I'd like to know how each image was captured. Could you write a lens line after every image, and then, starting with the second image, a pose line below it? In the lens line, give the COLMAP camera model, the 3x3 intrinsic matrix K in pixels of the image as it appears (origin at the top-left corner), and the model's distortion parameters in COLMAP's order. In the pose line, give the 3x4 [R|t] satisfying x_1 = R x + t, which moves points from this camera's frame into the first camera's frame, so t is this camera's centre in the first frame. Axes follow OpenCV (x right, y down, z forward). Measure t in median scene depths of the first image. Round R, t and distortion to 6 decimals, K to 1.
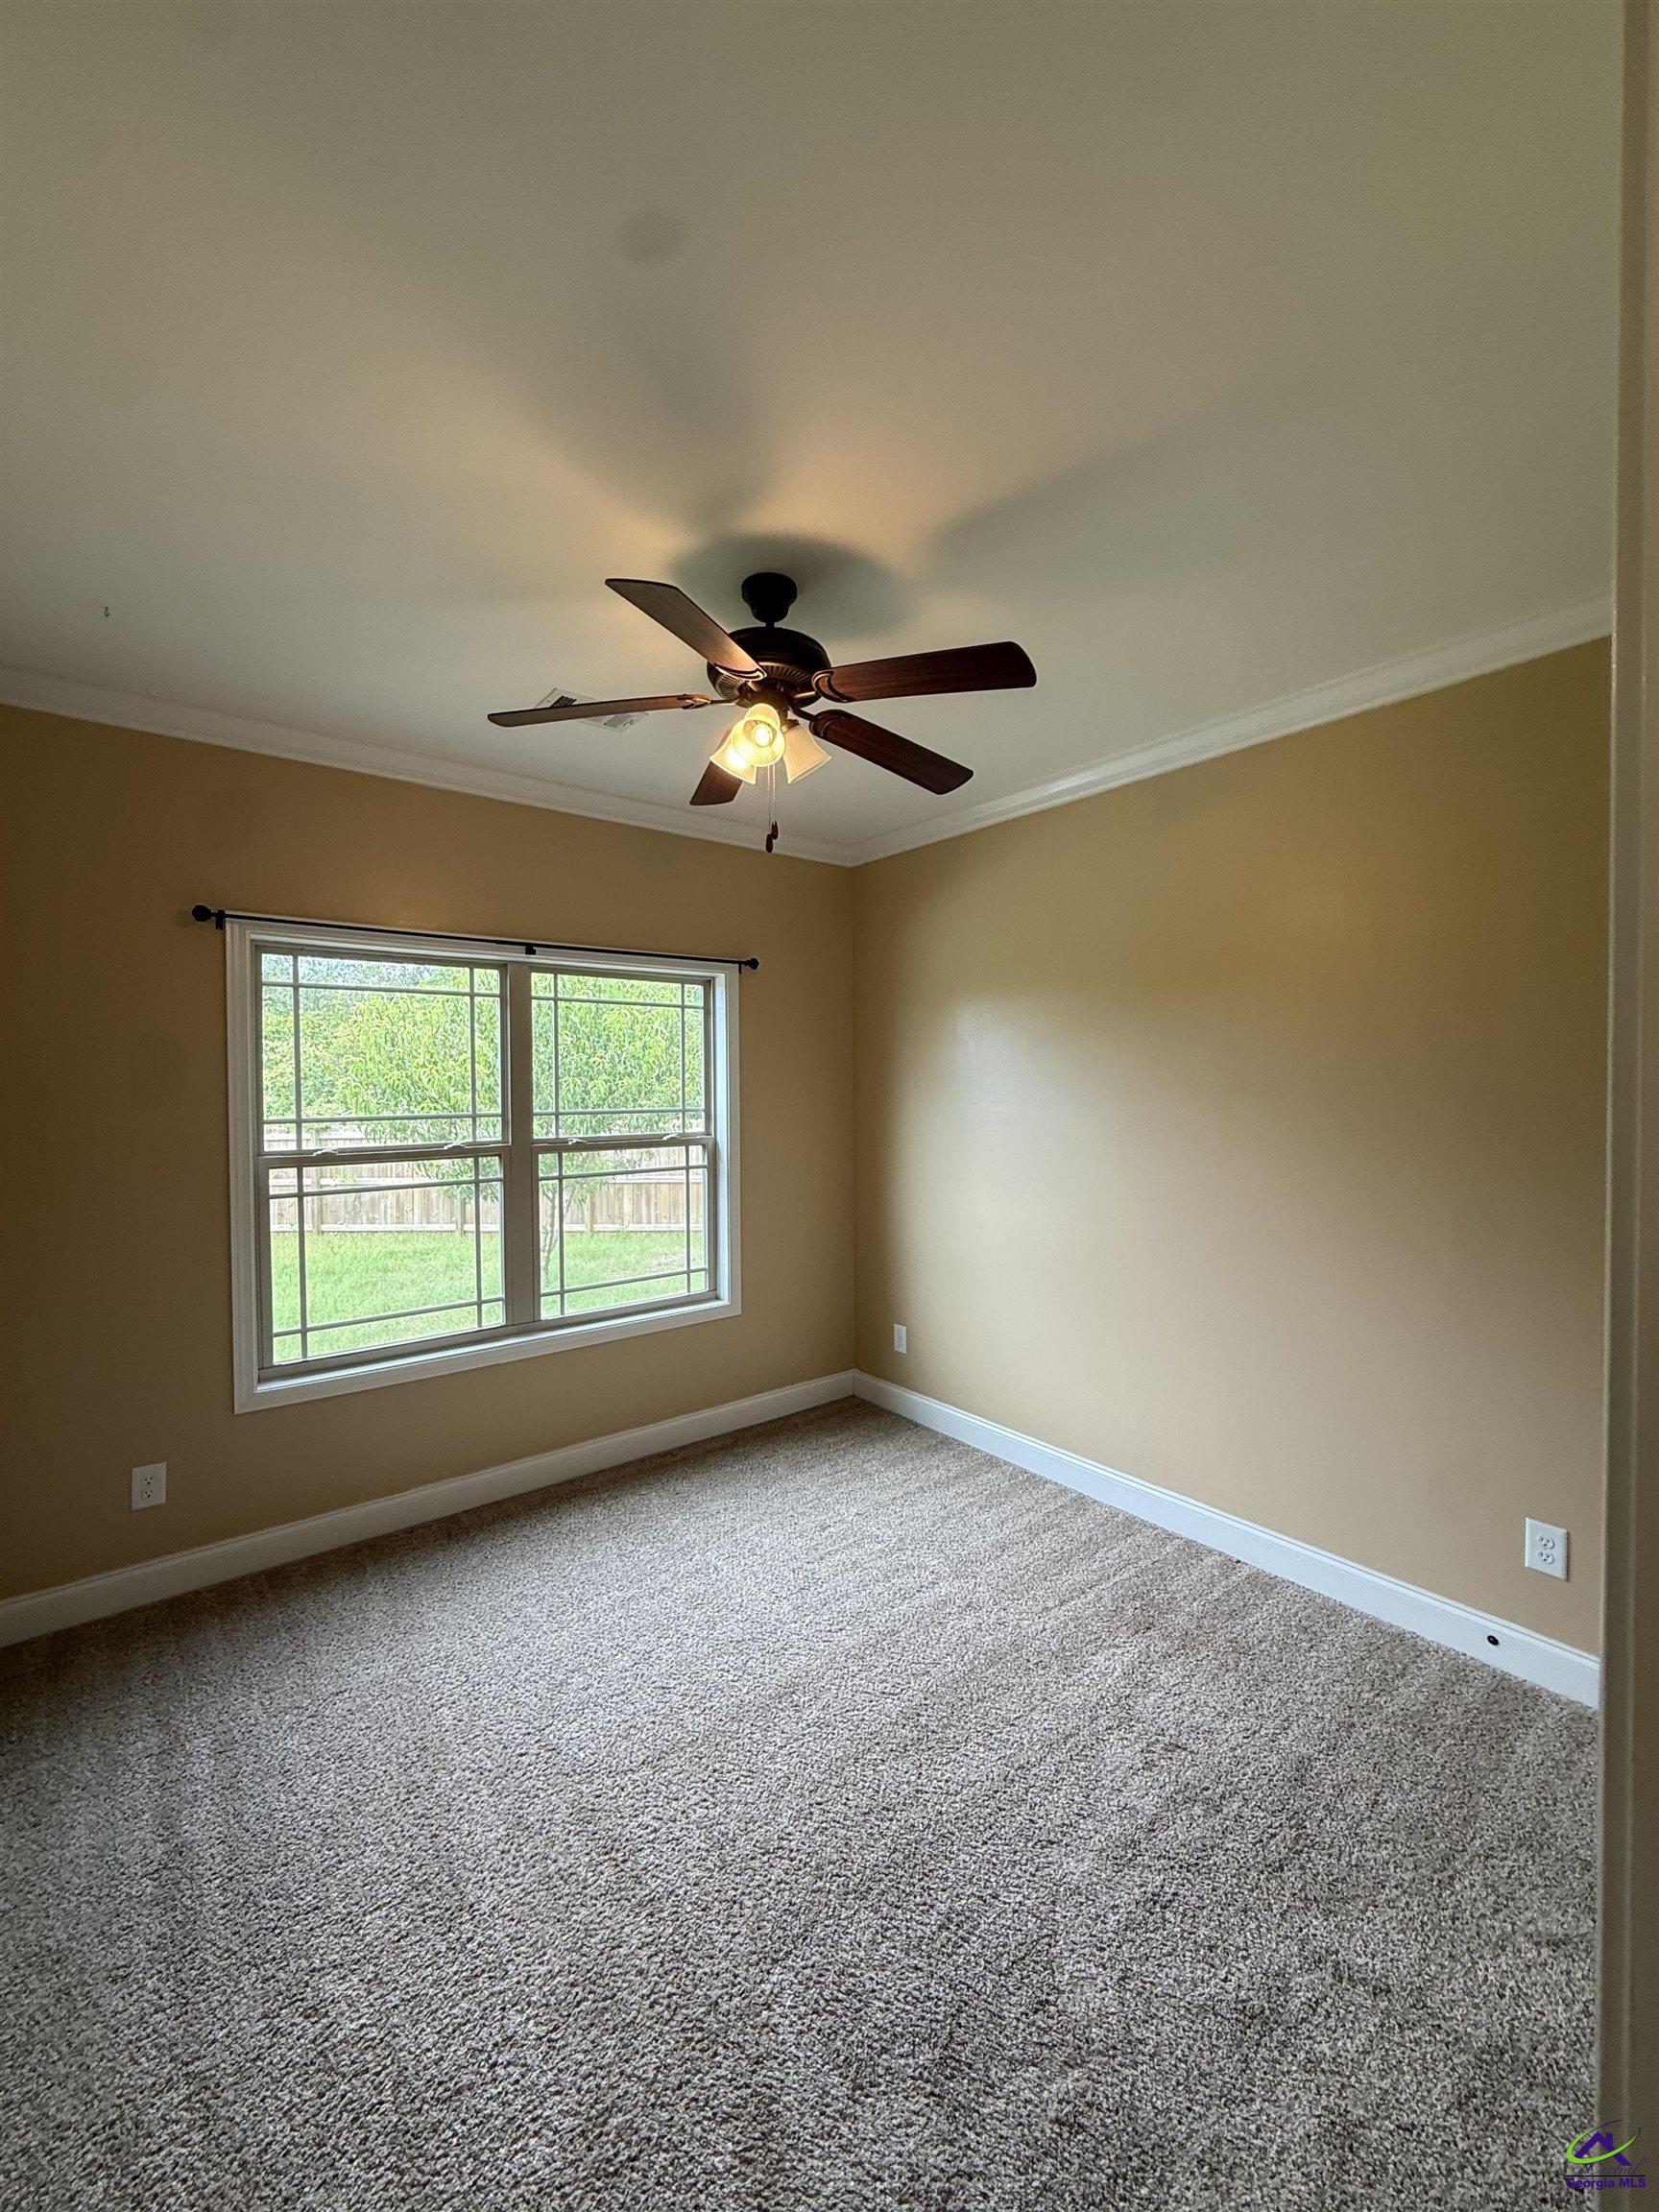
lens RADIAL K [[883.5, 0, 821.5], [0, 883.5, 1104.4], [0, 0, 1]] dist [-0.000810, 0.000724]
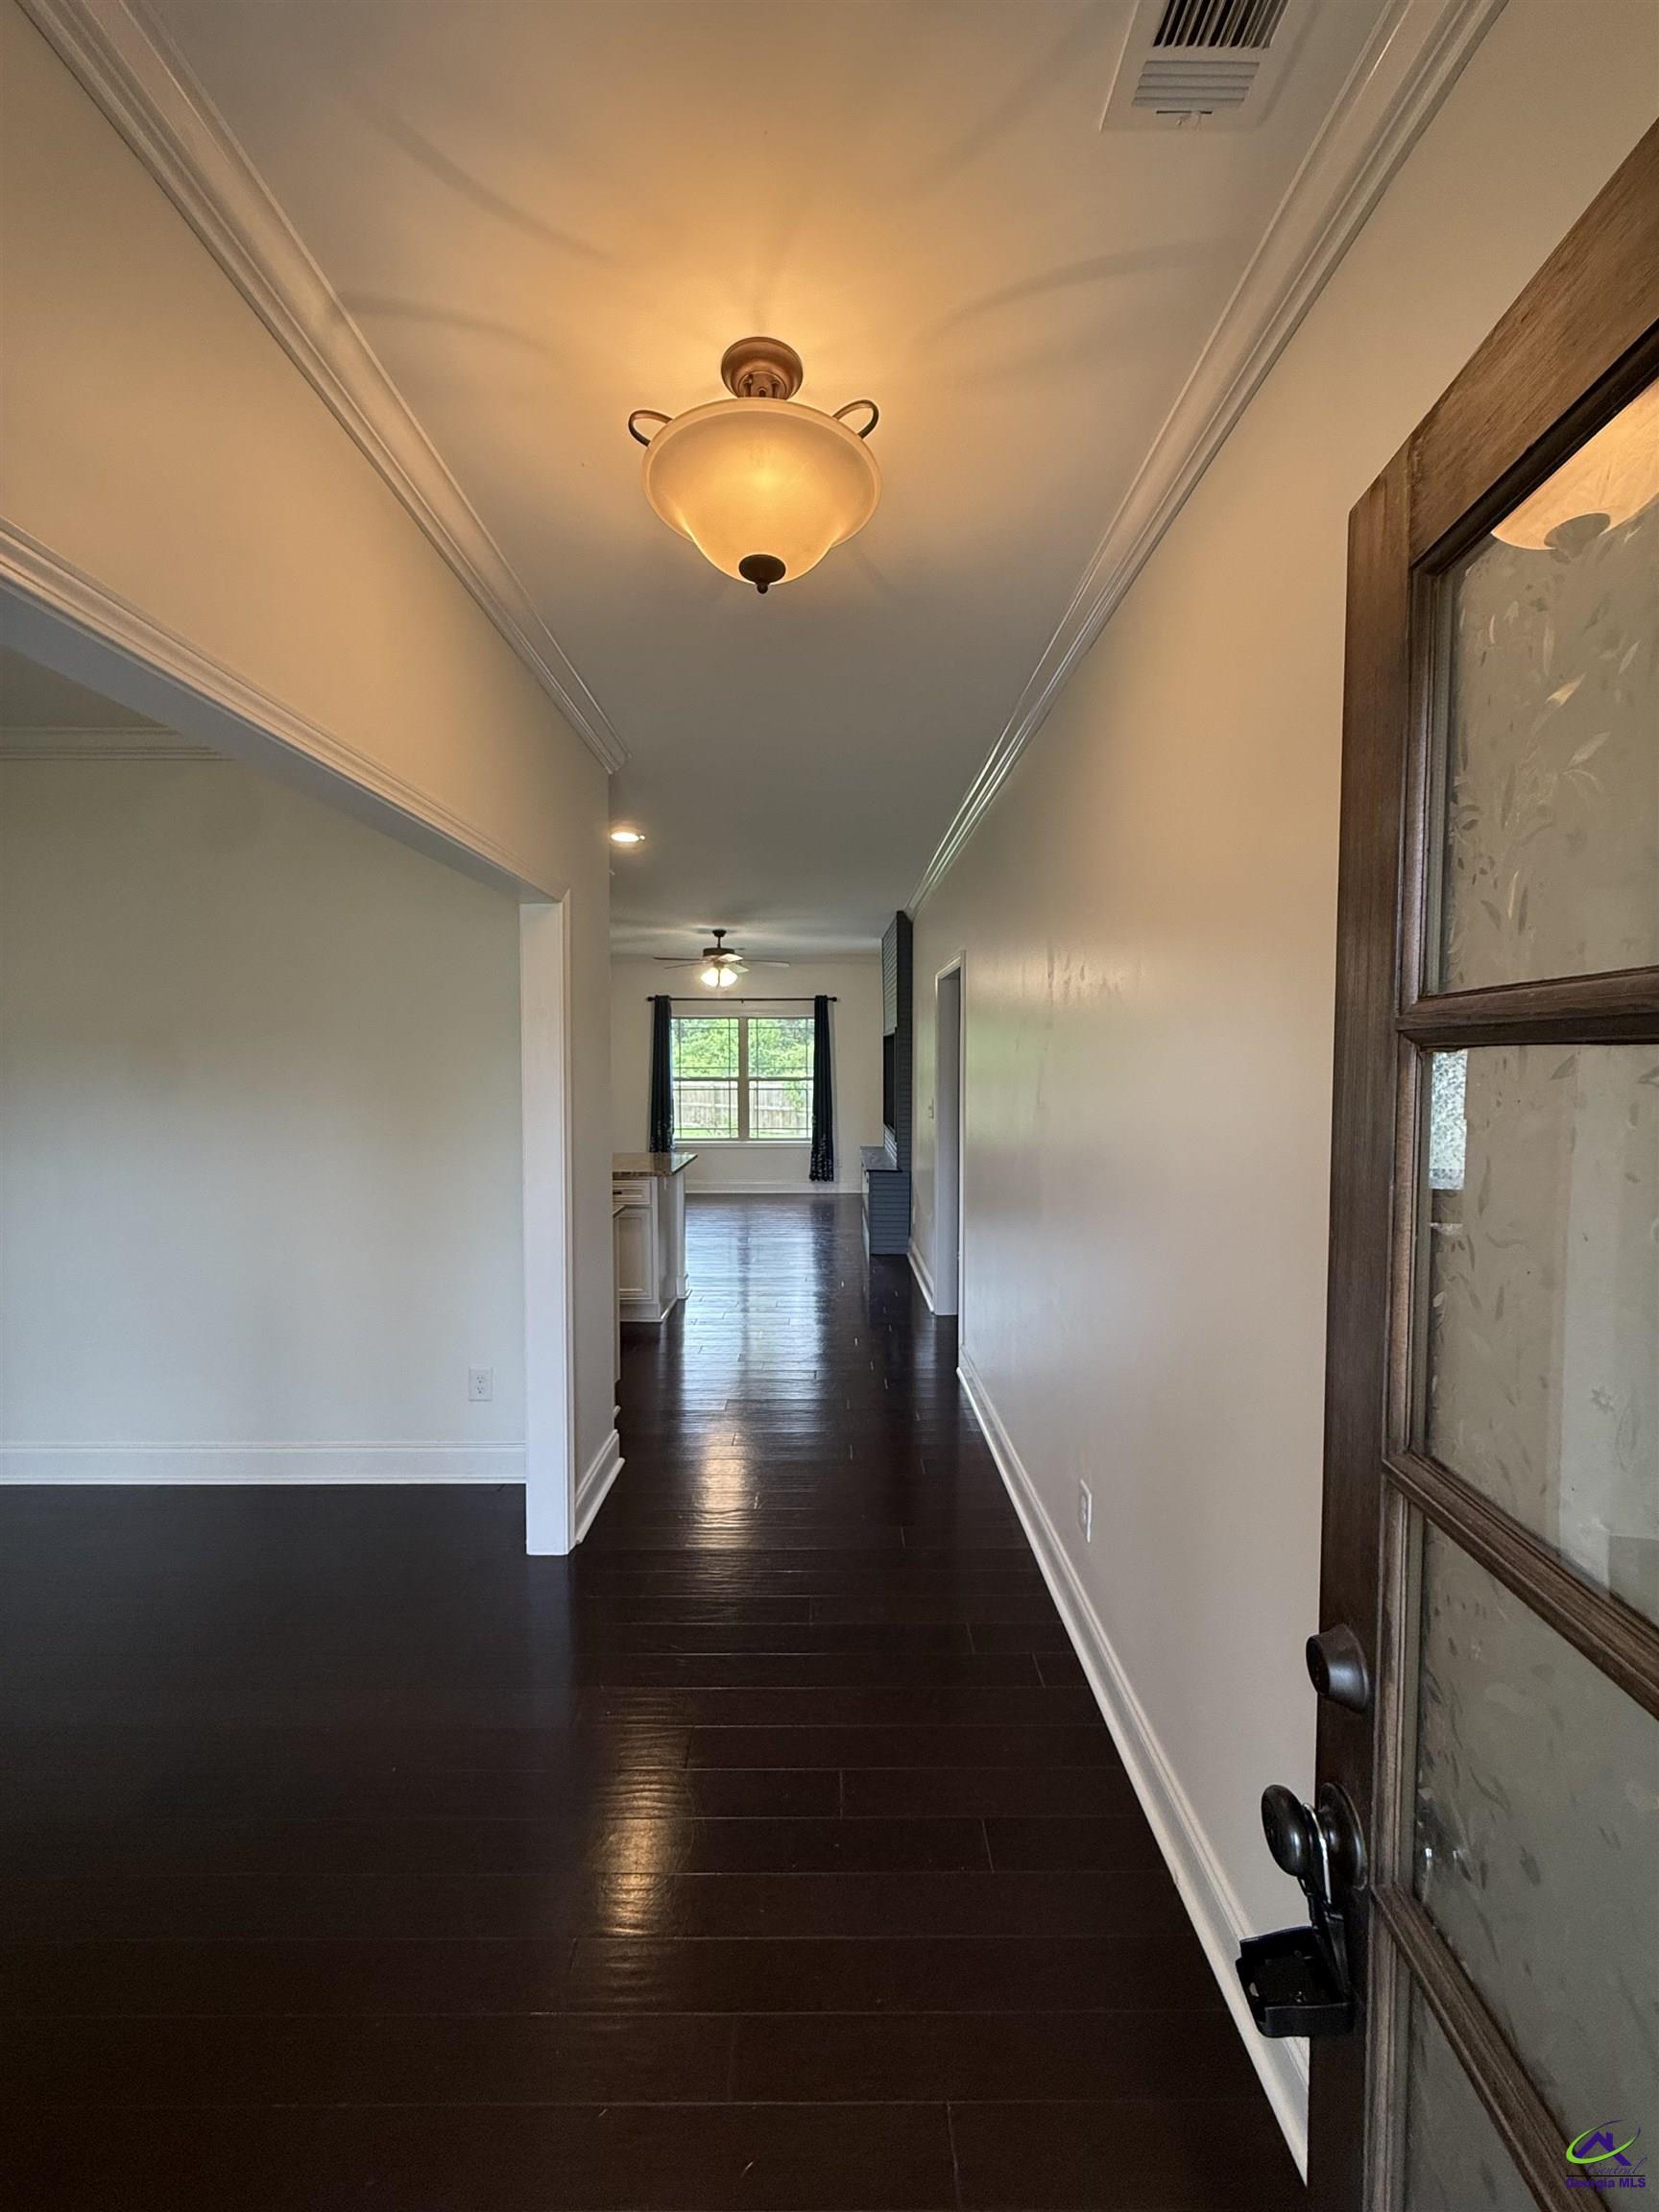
lens RADIAL K [[883.5, 0, 834.0], [0, 883.5, 1073.3], [0, 0, 1]] dist [-0.000810, 0.000724]
pose [[0.788274, 0.012013, -0.615208, 1.689728], [-0.017201, 0.999849, -0.002516, 0.032401], [0.615084, 0.012565, 0.788361, -1.134776]]
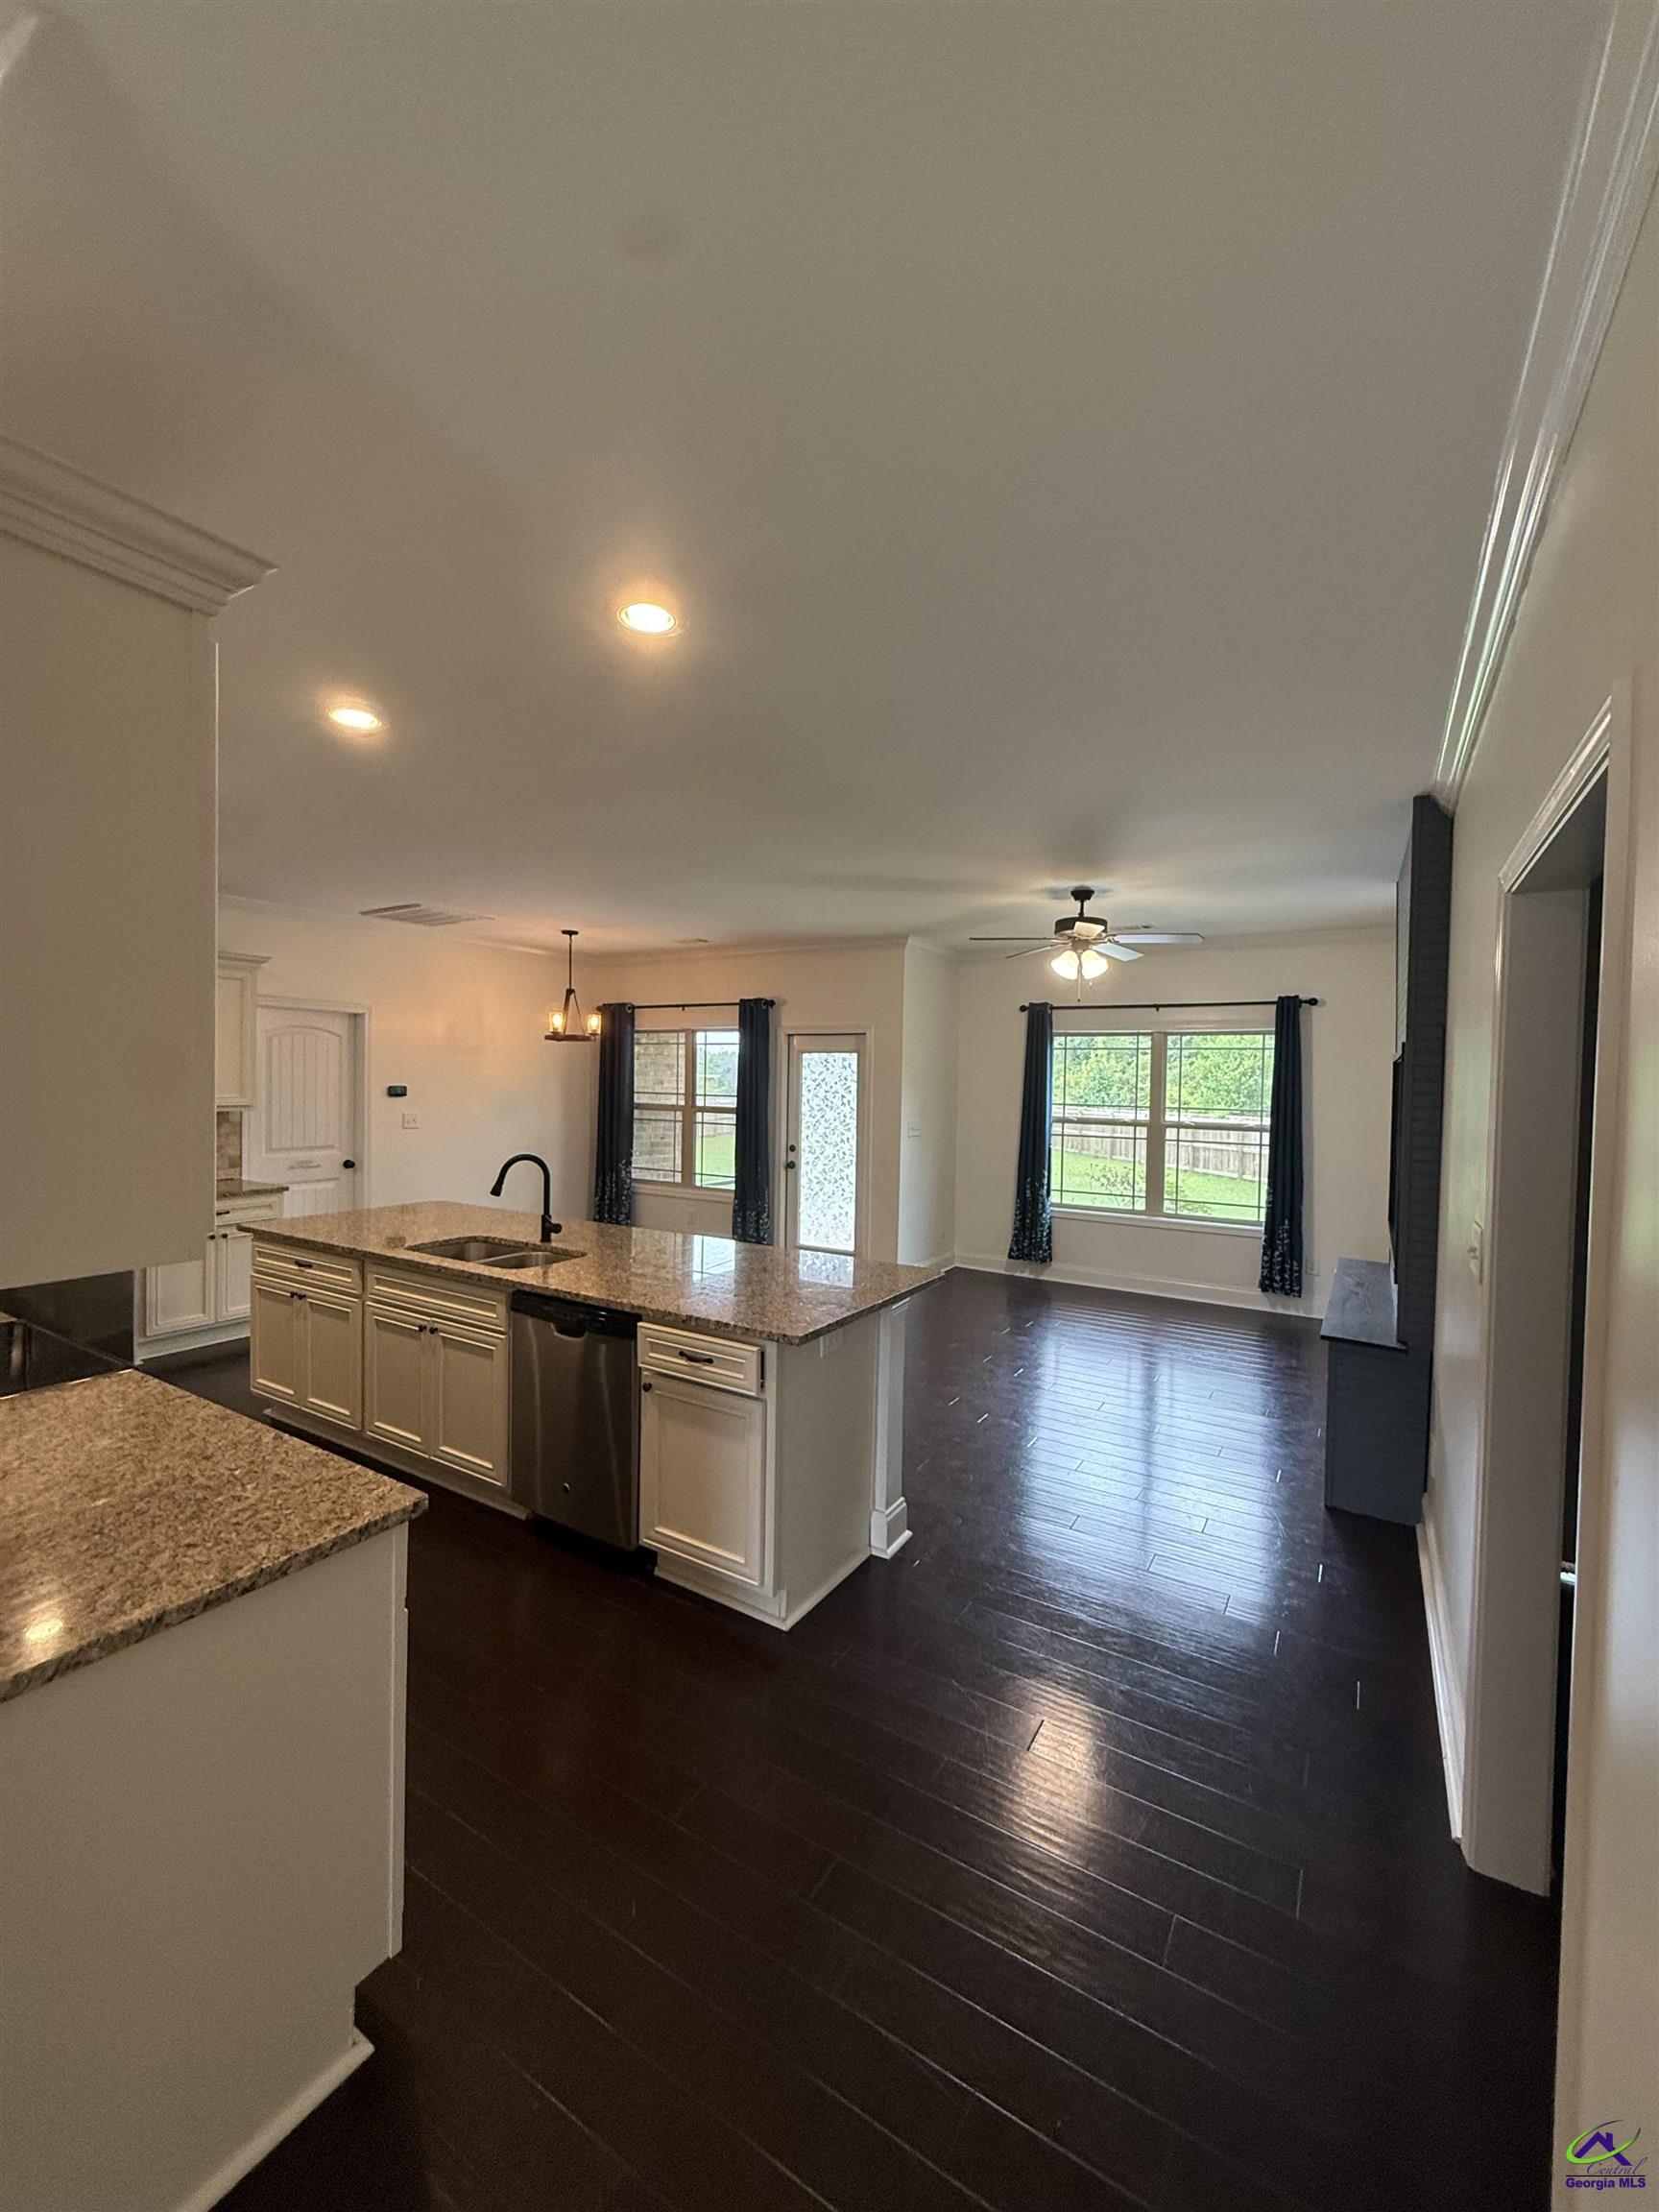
lens RADIAL K [[883.5, 0, 826.4], [0, 883.5, 1094.8], [0, 0, 1]] dist [-0.000810, 0.000724]
pose [[0.343923, 0.026345, -0.938628, 1.251237], [-0.045801, 0.998887, 0.011254, -0.004966], [0.937880, 0.039120, 0.344747, -0.390173]]
